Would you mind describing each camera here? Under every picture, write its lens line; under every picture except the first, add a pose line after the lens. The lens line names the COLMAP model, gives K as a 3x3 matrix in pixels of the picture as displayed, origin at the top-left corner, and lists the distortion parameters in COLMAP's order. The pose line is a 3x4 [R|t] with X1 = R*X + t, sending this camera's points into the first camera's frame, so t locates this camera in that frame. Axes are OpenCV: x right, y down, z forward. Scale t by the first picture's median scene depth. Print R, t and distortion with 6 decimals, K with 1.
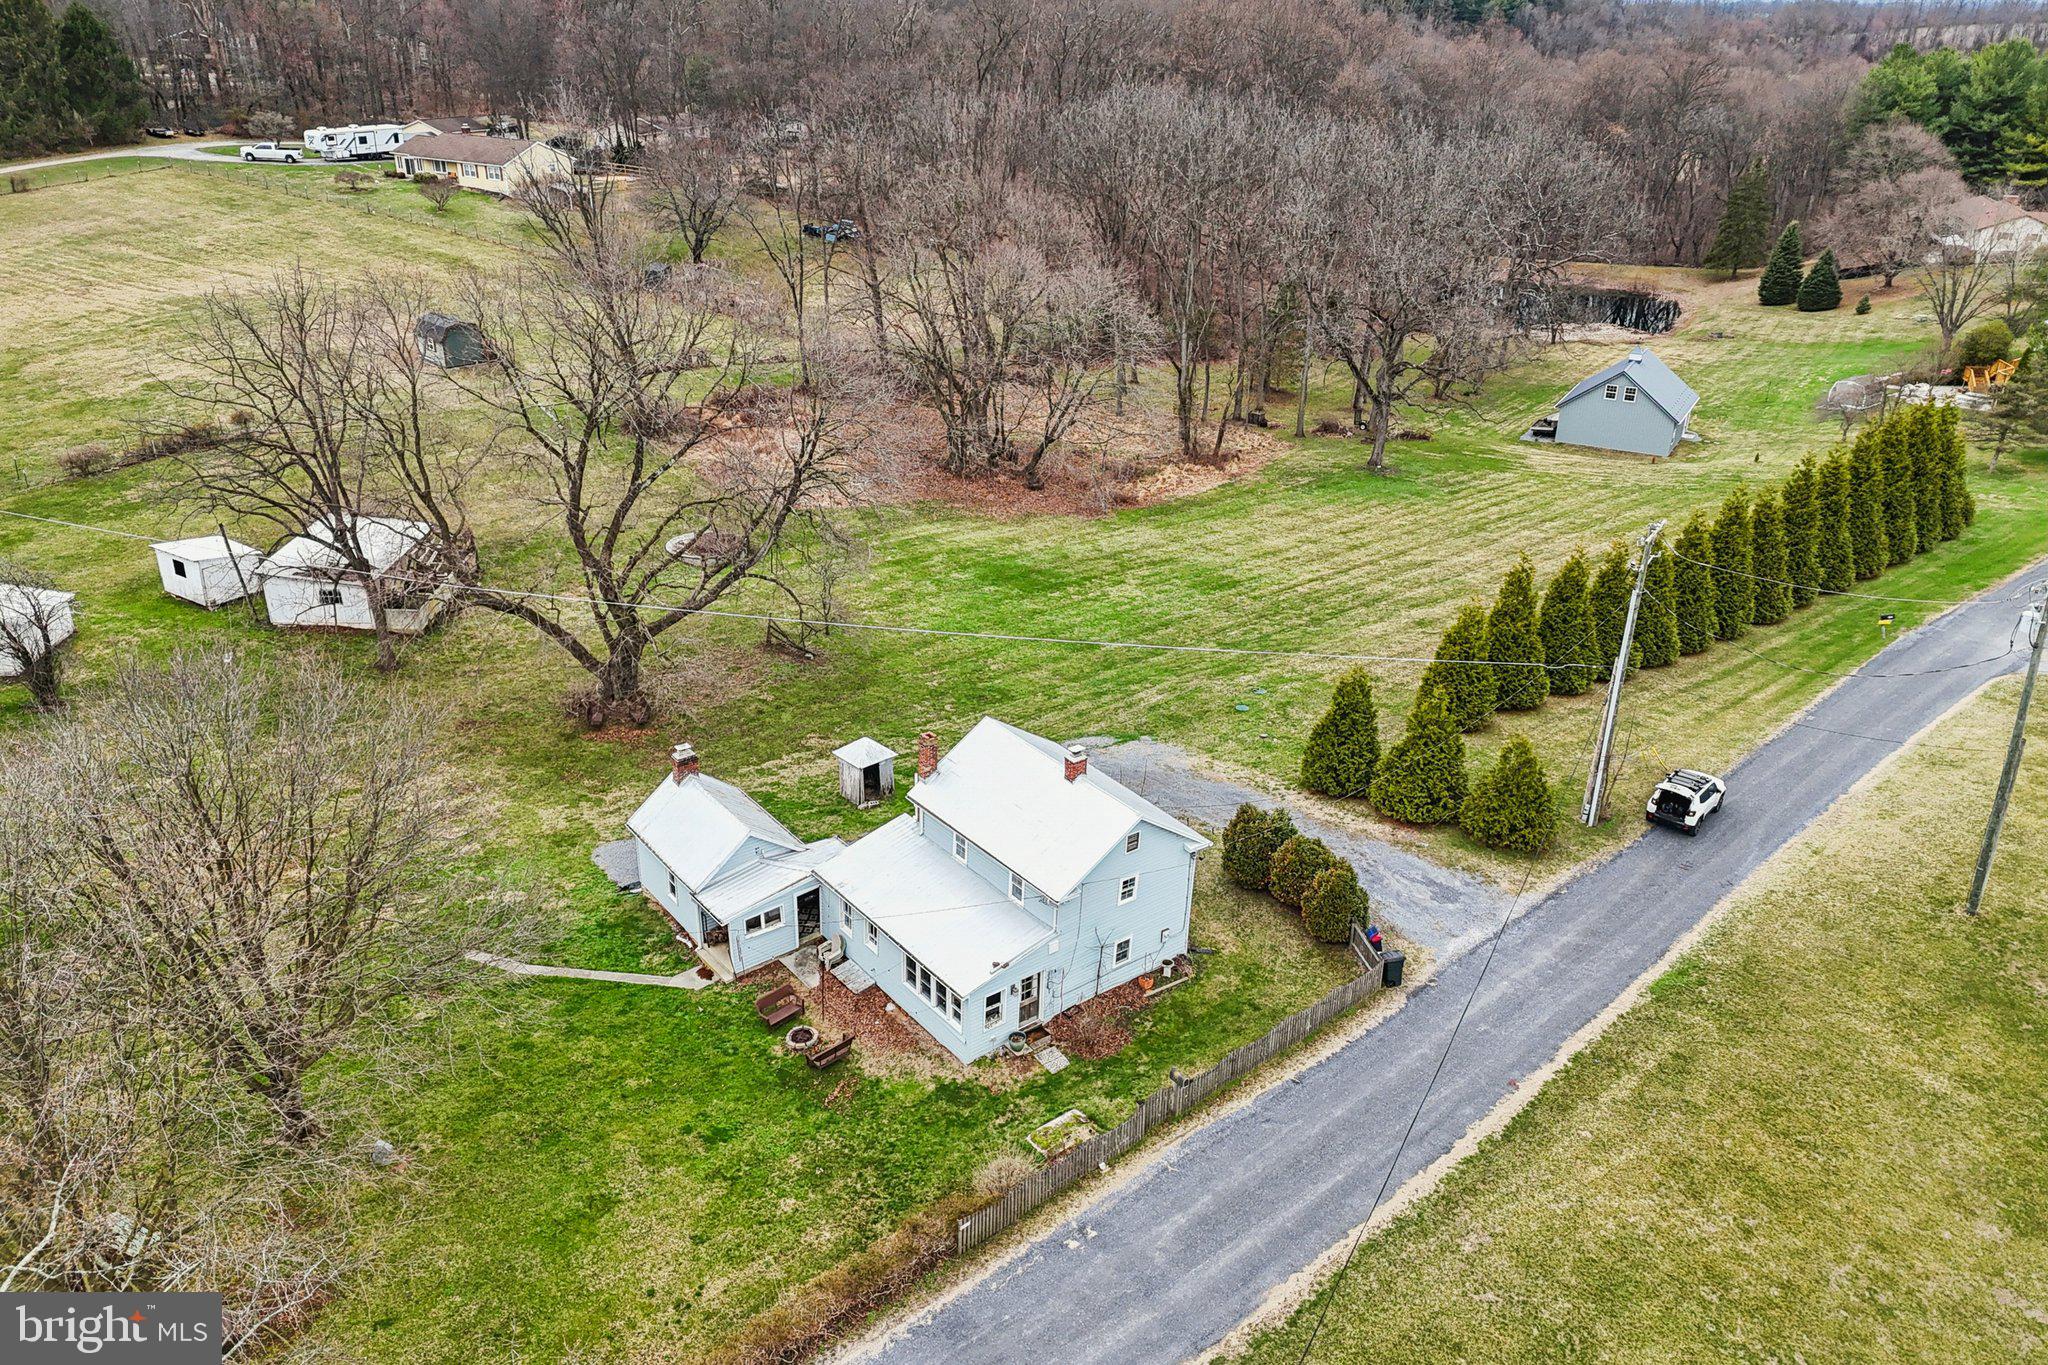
lens RADIAL K [[1472.4, 0, 1024.0], [0, 1472.4, 682.5], [0, 0, 1]] dist [0.095016, -0.093392]
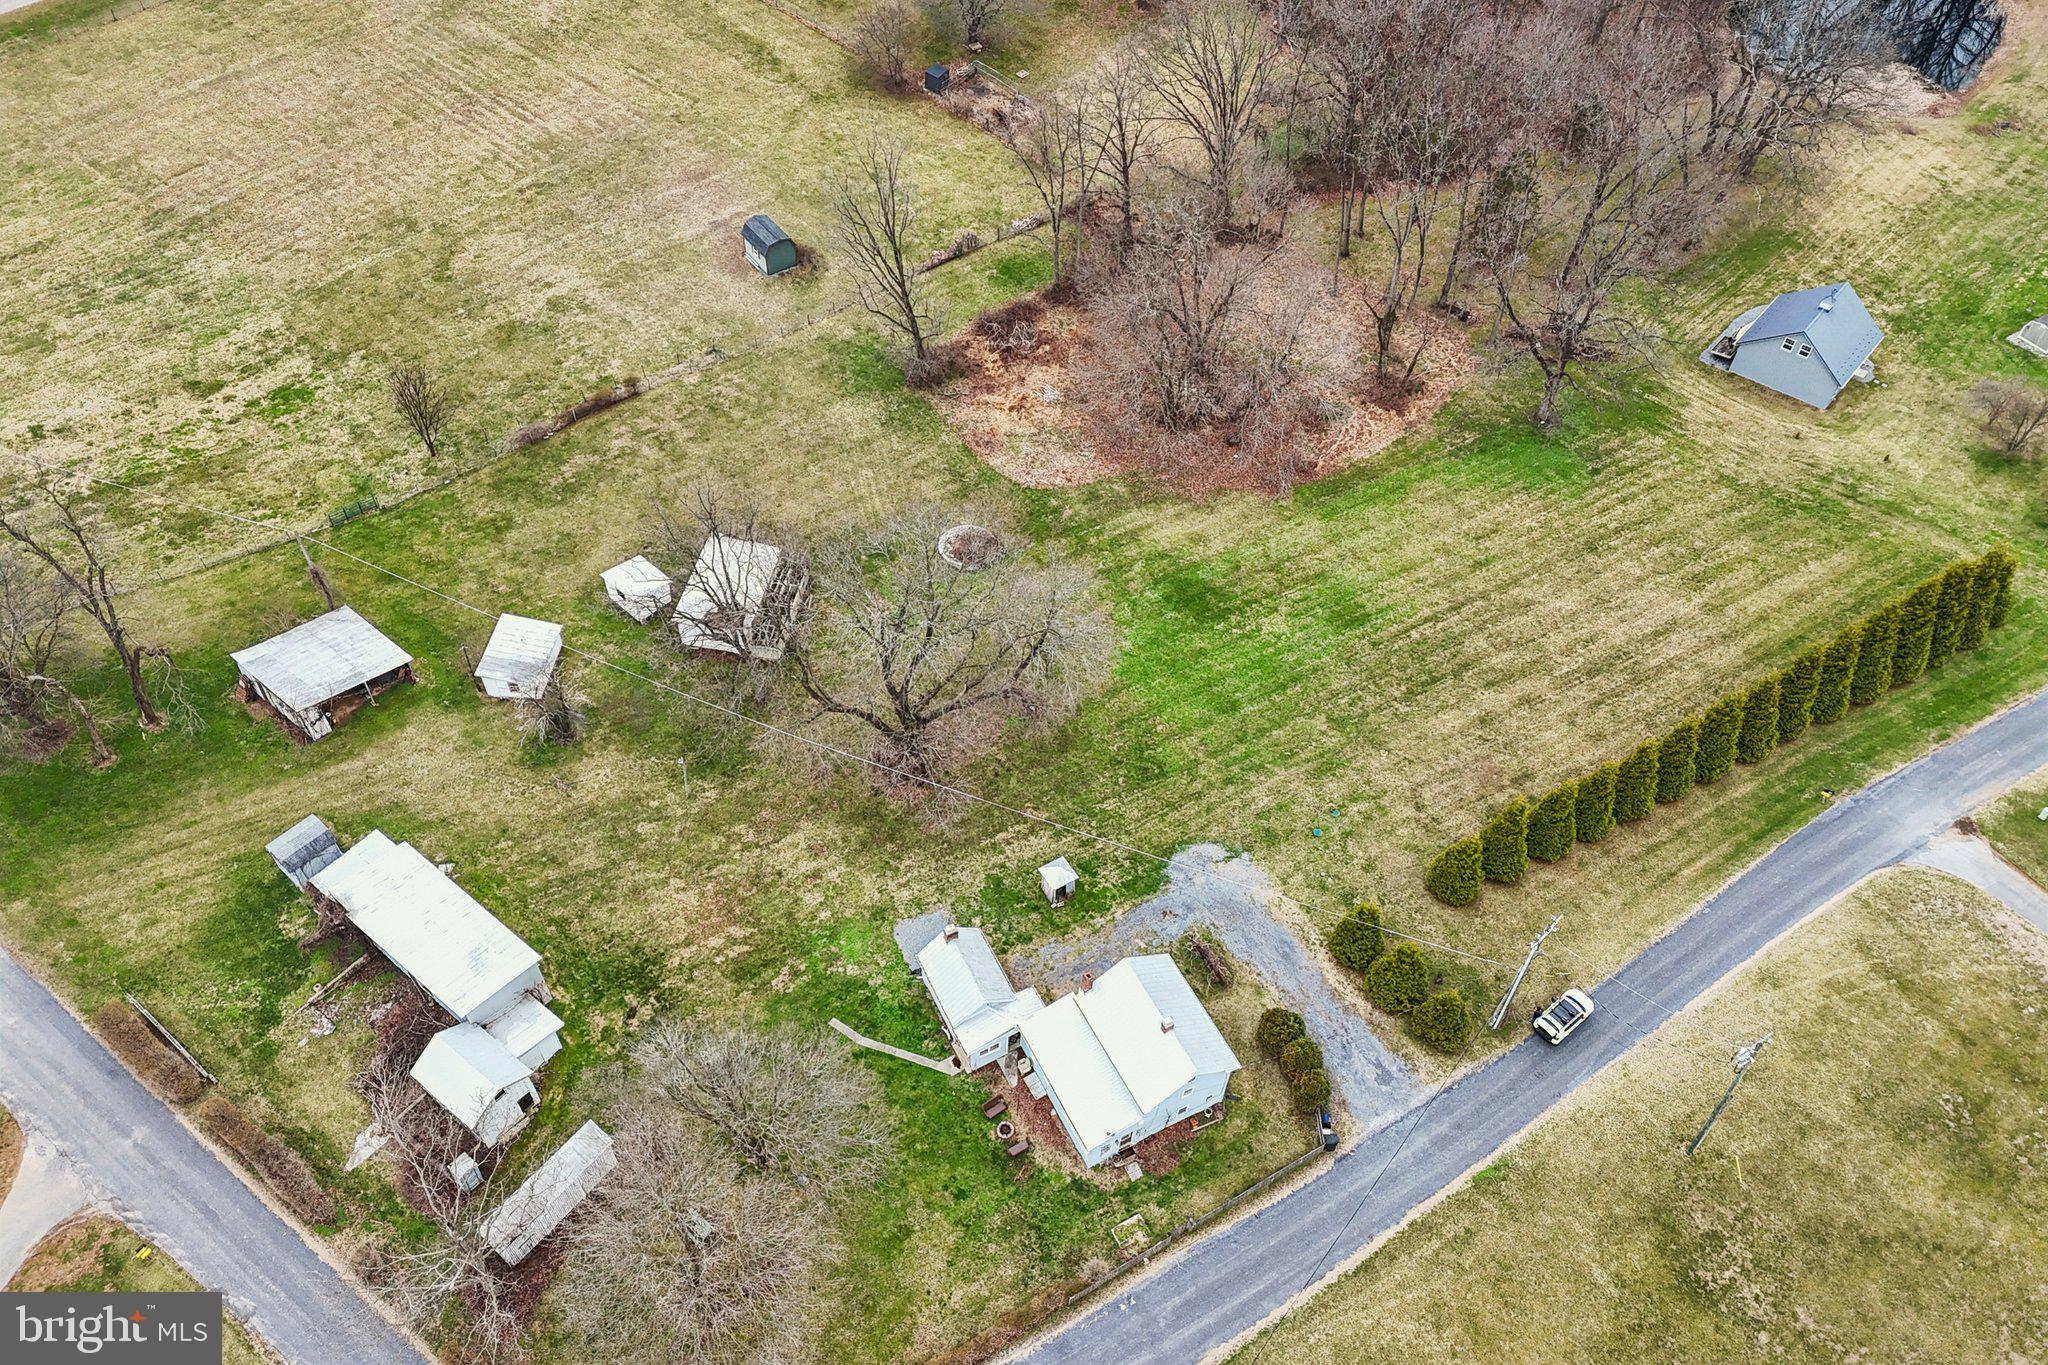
lens RADIAL K [[1455.8, 0, 1028.1], [0, 1455.8, 686.8], [0, 0, 1]] dist [0.082862, -0.078224]
pose [[0.984027, 0.135823, -0.115079, 0.015881], [-0.077581, 0.909012, 0.409486, -0.950306], [0.160226, -0.394017, 0.905029, -0.425415]]
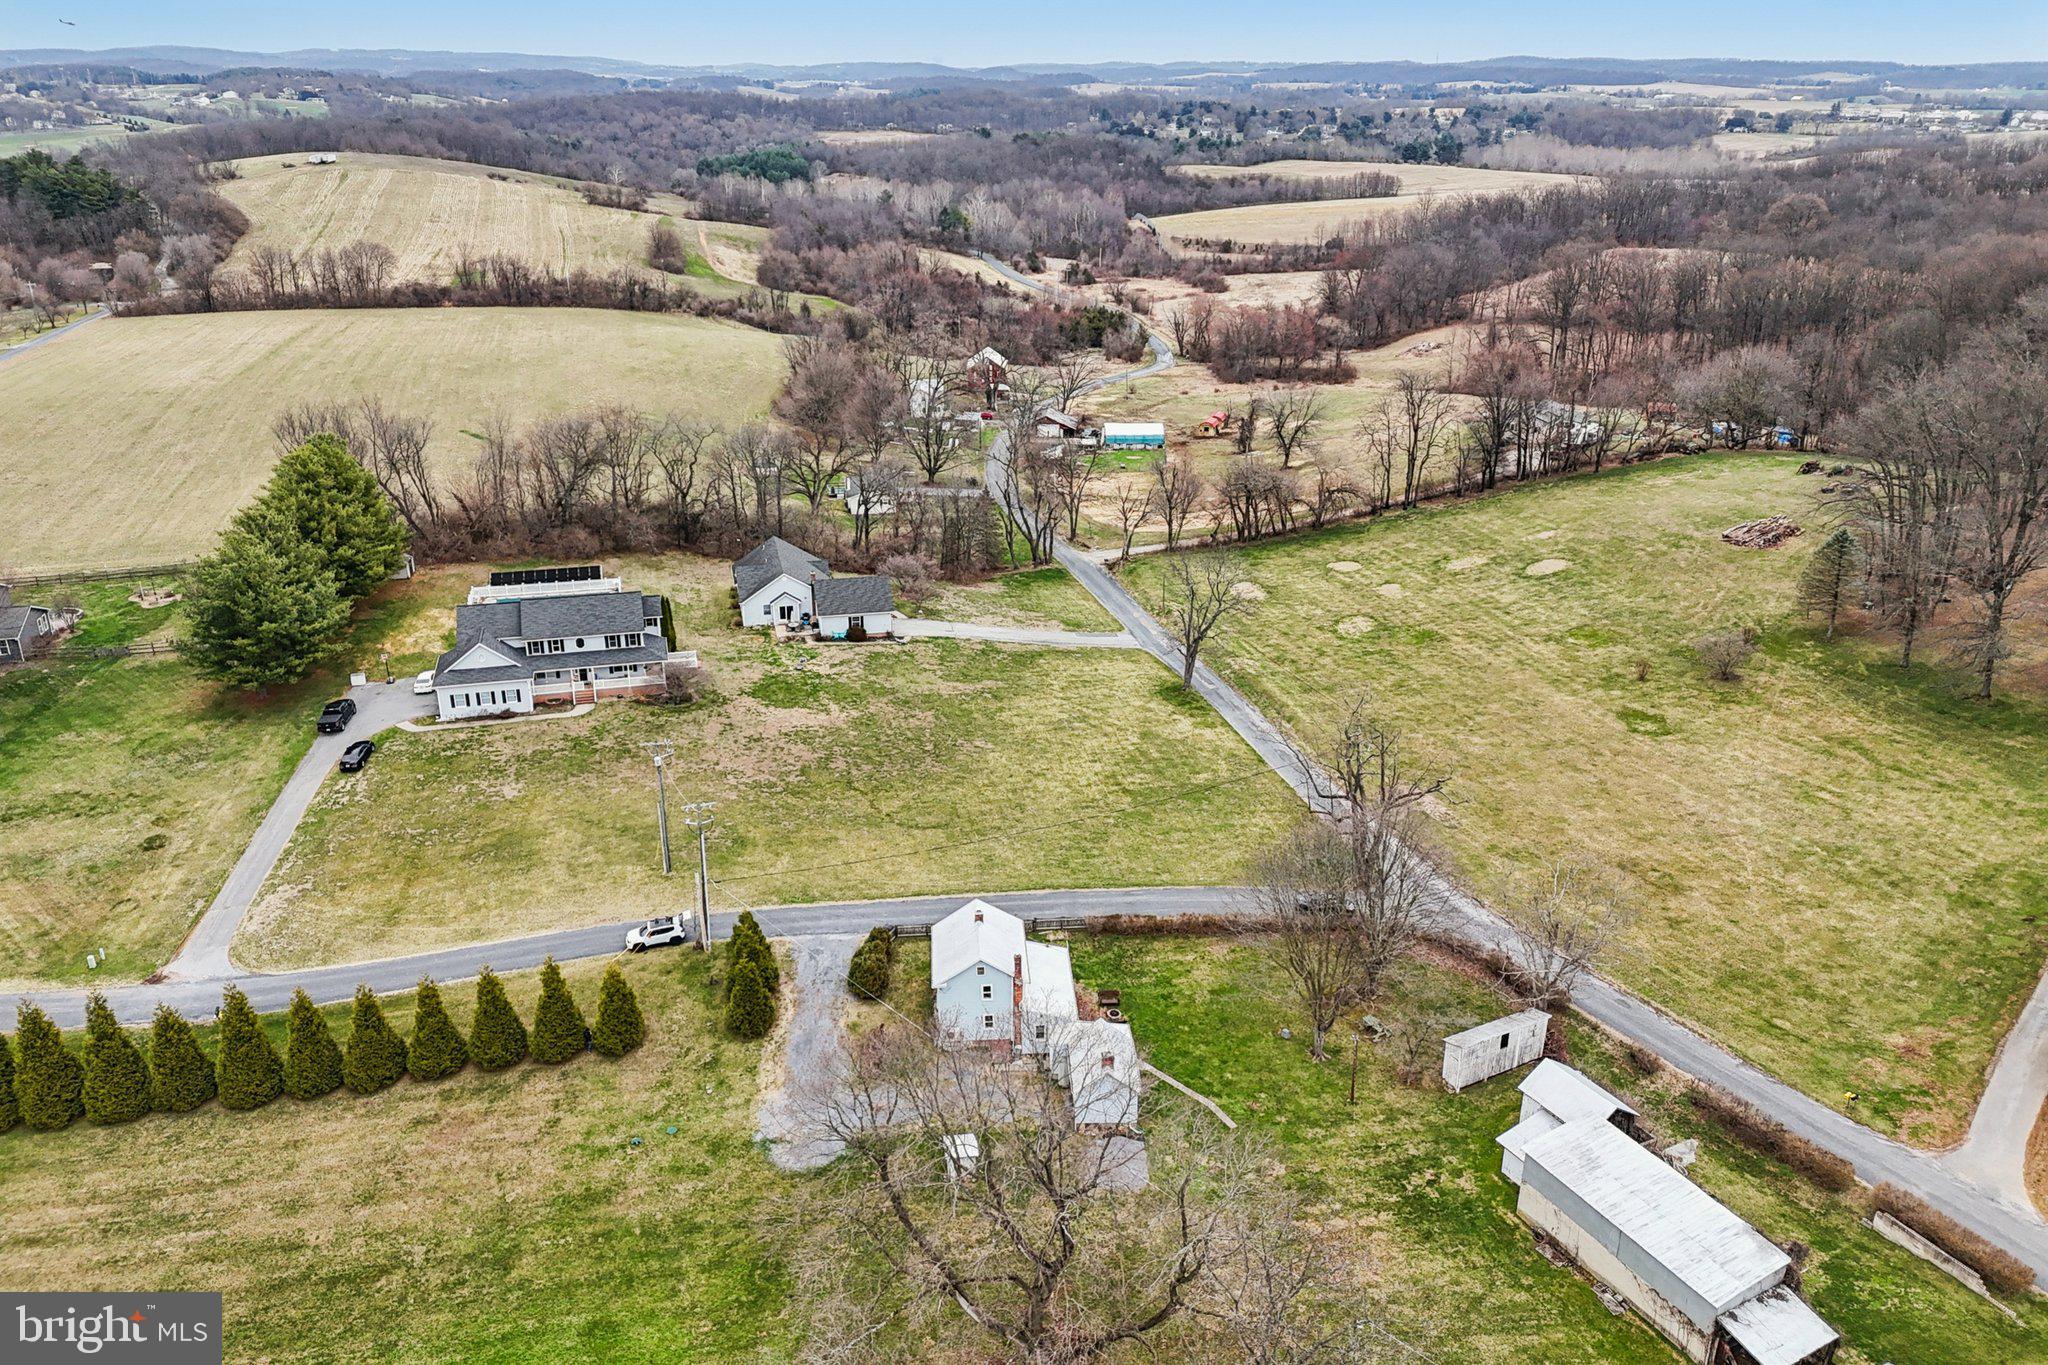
lens RADIAL K [[1487.1, 0, 1024.0], [0, 1487.1, 682.5], [0, 0, 1]] dist [0.075339, -0.068165]
pose [[-0.823405, -0.229064, 0.519166, -1.007797], [0.225413, 0.707589, 0.669707, -1.534355], [-0.520762, 0.668467, -0.530998, 1.772130]]
